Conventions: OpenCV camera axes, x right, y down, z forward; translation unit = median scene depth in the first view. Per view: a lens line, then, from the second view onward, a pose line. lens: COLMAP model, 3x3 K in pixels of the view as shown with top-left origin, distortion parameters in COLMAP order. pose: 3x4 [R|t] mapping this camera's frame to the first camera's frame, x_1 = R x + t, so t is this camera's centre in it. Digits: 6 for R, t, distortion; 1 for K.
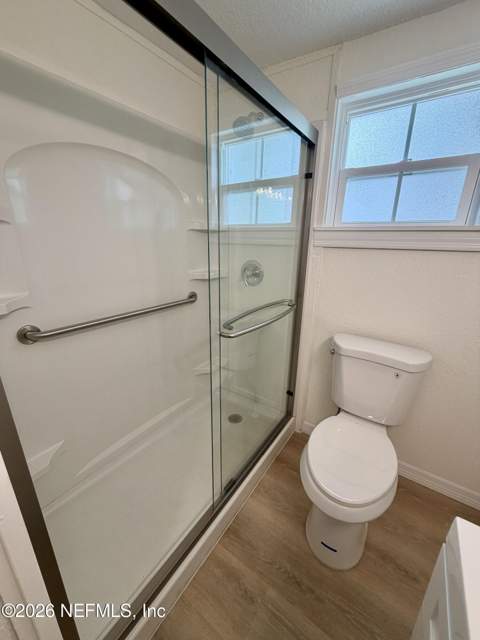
lens RADIAL K [[258.8, 0, 239.3], [0, 258.8, 316.8], [0, 0, 1]] dist [0.000325, -0.000509]
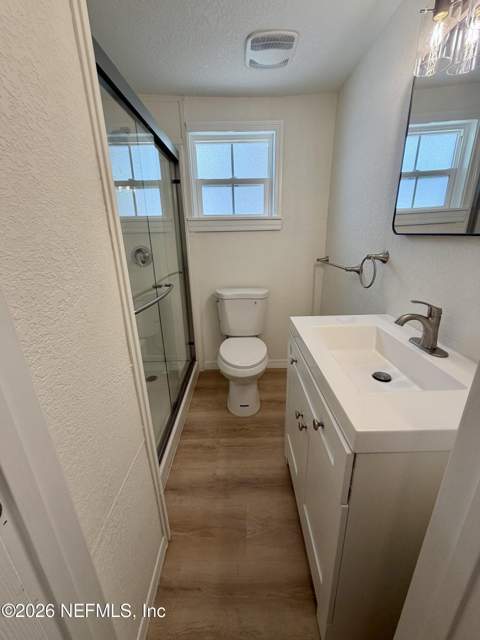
lens RADIAL K [[258.8, 0, 239.6], [0, 258.8, 321.1], [0, 0, 1]] dist [0.000325, -0.000509]
pose [[0.820173, -0.208902, 0.532612, -0.380989], [0.201357, 0.976790, 0.073048, 0.175309], [-0.535510, 0.047333, 0.843201, -0.360376]]
